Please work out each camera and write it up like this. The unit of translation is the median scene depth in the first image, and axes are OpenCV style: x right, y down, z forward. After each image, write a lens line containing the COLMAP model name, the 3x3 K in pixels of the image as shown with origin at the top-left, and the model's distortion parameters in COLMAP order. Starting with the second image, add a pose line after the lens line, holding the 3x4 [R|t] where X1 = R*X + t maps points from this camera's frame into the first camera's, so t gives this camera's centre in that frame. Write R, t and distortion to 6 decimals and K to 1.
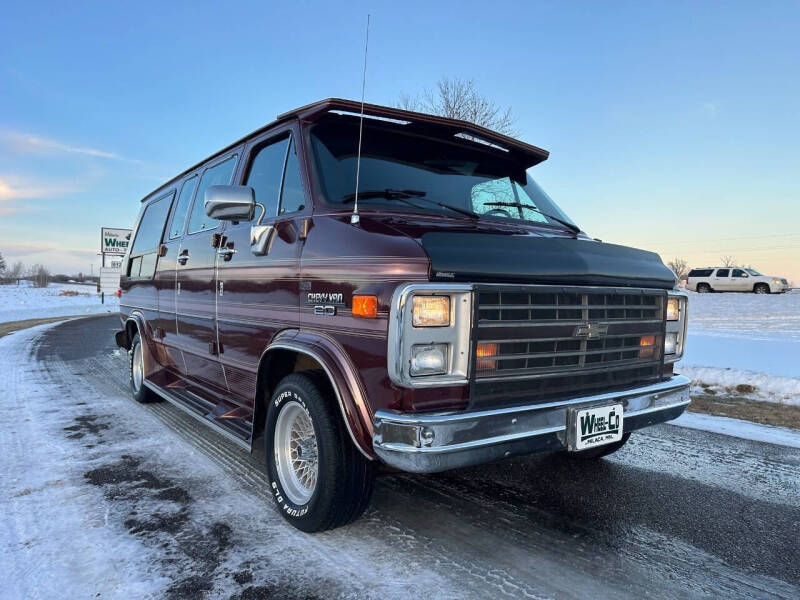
lens RADIAL K [[577.6, 0, 400.0], [0, 577.6, 300.0], [0, 0, 1]] dist [0.006471, -0.003709]
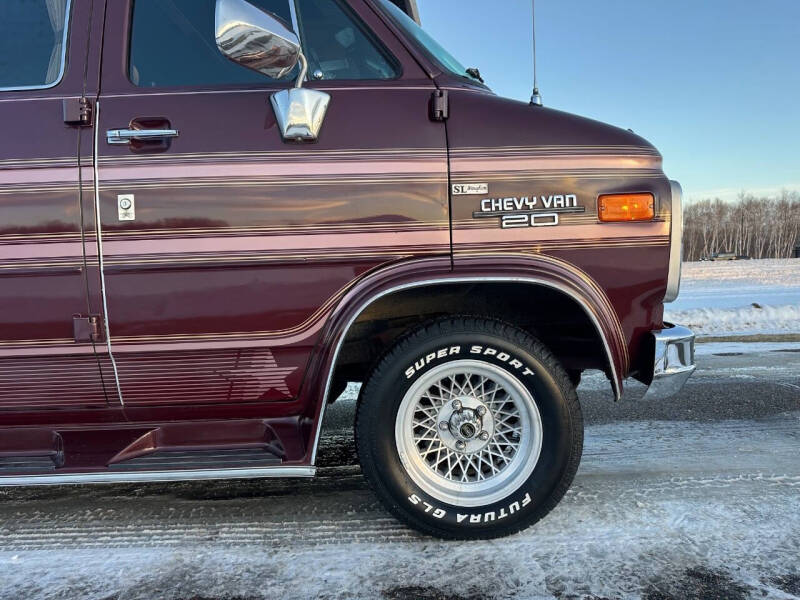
lens RADIAL K [[577.6, 0, 400.0], [0, 577.6, 300.0], [0, 0, 1]] dist [0.006471, -0.003709]
pose [[0.594888, -0.068172, 0.800913, -0.768491], [0.056391, 0.997482, 0.043018, 0.072936], [-0.801828, 0.019574, 0.597234, 0.656587]]
